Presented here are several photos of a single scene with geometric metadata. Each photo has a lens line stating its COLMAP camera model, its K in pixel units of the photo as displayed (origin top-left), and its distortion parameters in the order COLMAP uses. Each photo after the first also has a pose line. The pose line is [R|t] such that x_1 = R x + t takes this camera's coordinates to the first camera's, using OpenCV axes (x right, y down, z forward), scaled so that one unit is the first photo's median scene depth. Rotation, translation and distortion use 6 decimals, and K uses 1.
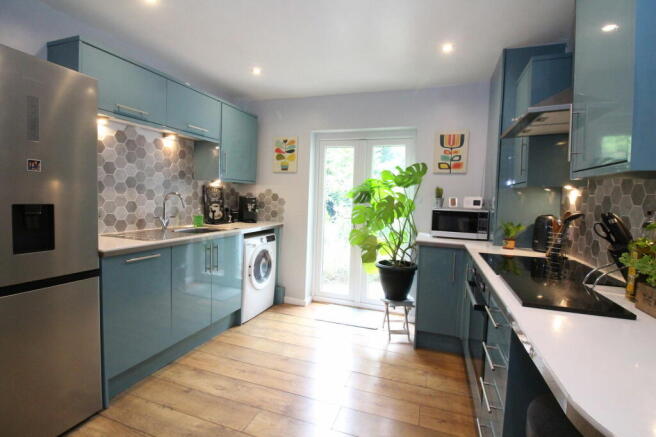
lens RADIAL K [[301.8, 0, 330.5], [0, 301.8, 217.6], [0, 0, 1]] dist [-0.017823, -0.002178]
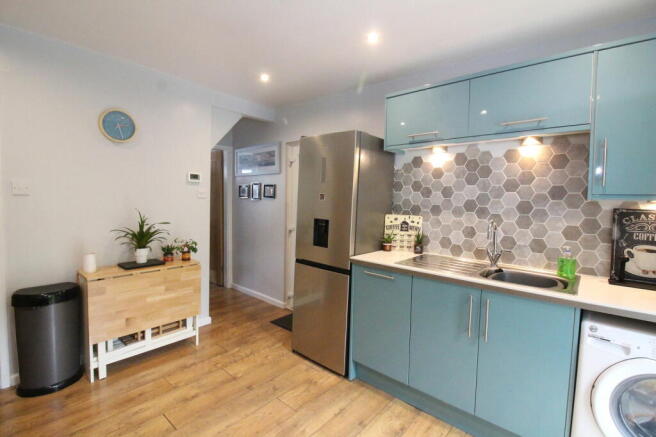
lens RADIAL K [[301.8, 0, 331.8], [0, 301.8, 213.8], [0, 0, 1]] dist [-0.017823, -0.002178]
pose [[-0.367111, -0.003619, -0.930170, 0.351370], [-0.105525, 0.993699, 0.037782, -0.084049], [0.924172, 0.112027, -0.365180, 0.954345]]
